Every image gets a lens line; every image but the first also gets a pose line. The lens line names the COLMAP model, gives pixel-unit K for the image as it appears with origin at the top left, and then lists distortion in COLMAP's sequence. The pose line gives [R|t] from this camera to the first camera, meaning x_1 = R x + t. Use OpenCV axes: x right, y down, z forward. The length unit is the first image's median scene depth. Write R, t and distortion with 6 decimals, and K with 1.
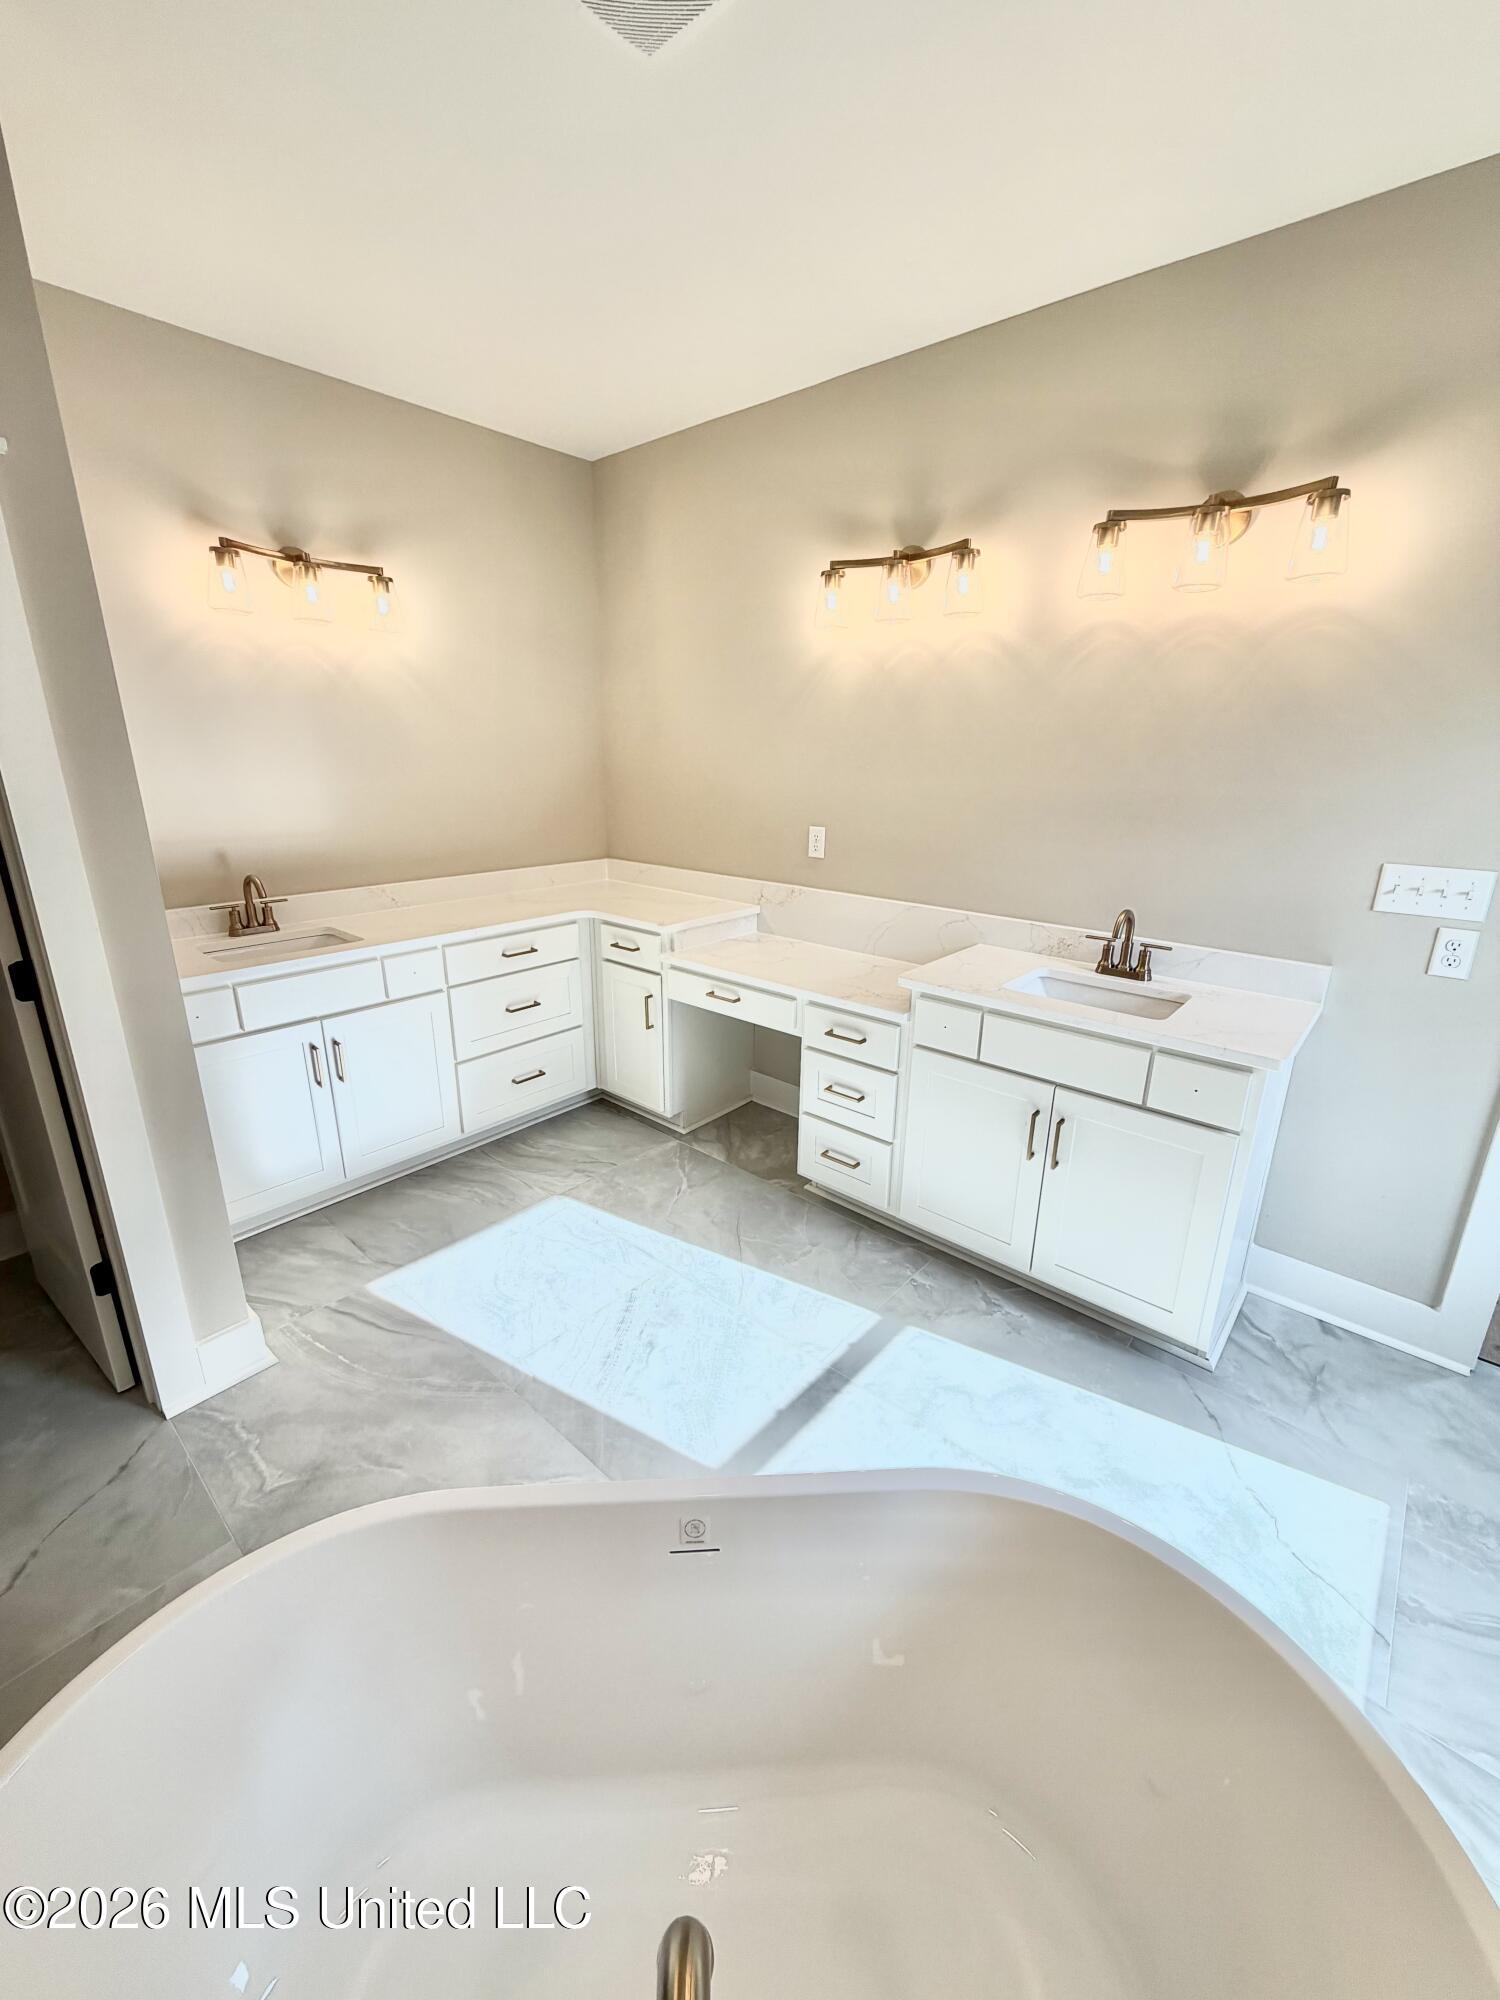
lens RADIAL K [[793.4, 0, 750.0], [0, 793.4, 1000.0], [0, 0, 1]] dist [0.000172, 0.000326]
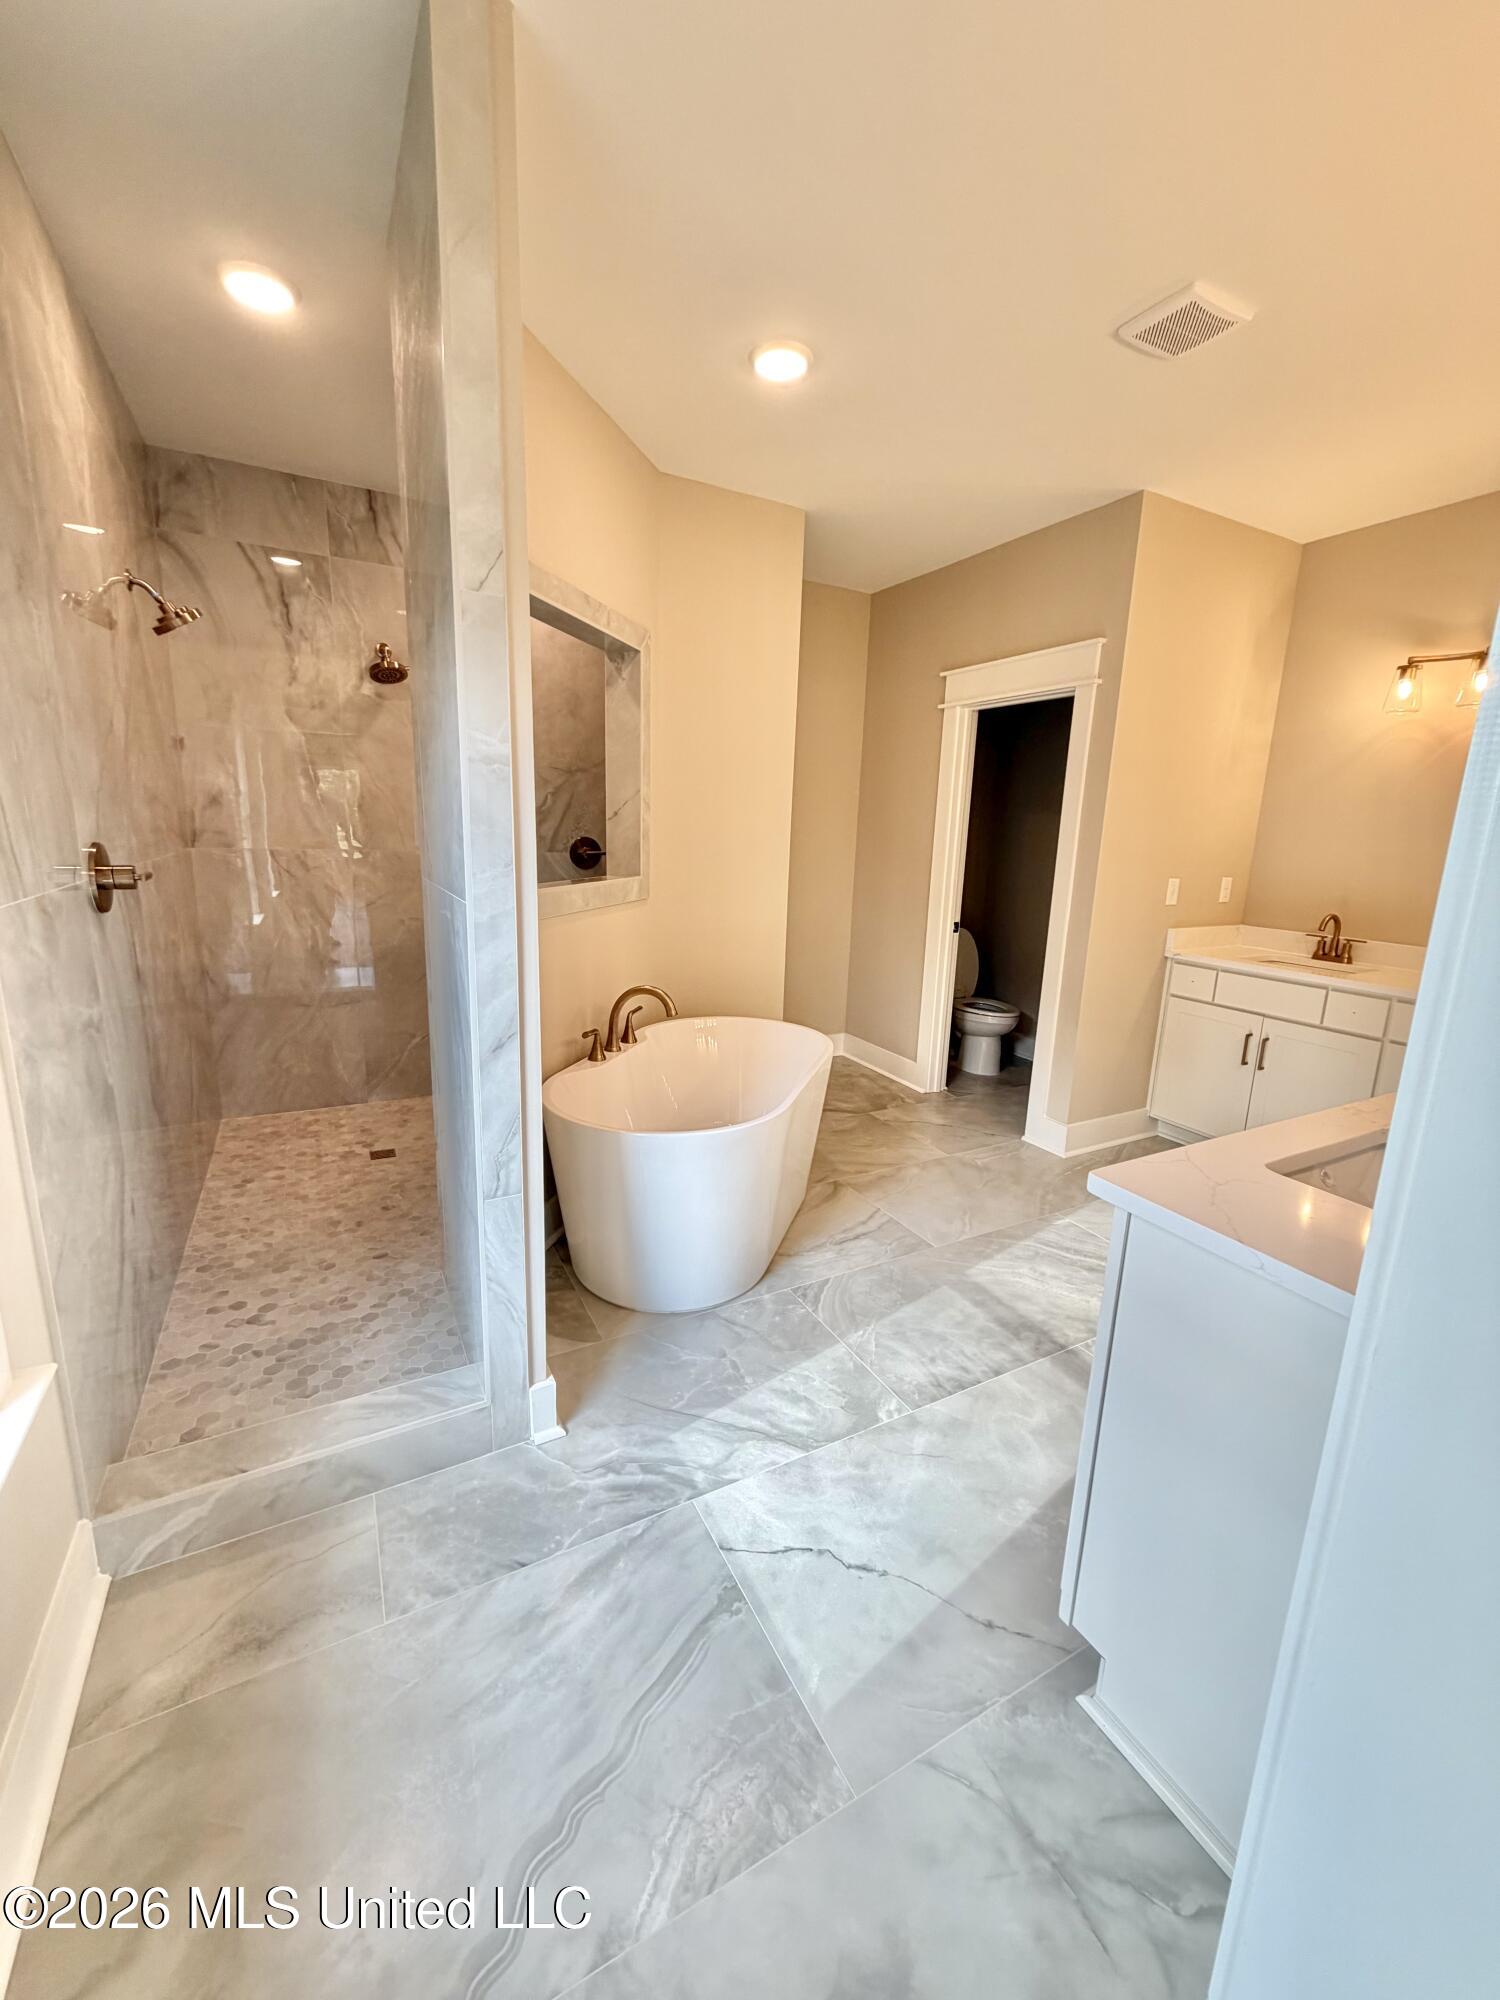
lens RADIAL K [[793.4, 0, 750.0], [0, 793.4, 1000.0], [0, 0, 1]] dist [0.000172, 0.000326]
pose [[-0.351460, 0.173776, -0.919933, 1.254281], [-0.314338, 0.903675, 0.290798, -0.151169], [0.881855, 0.391373, -0.262981, 0.774372]]
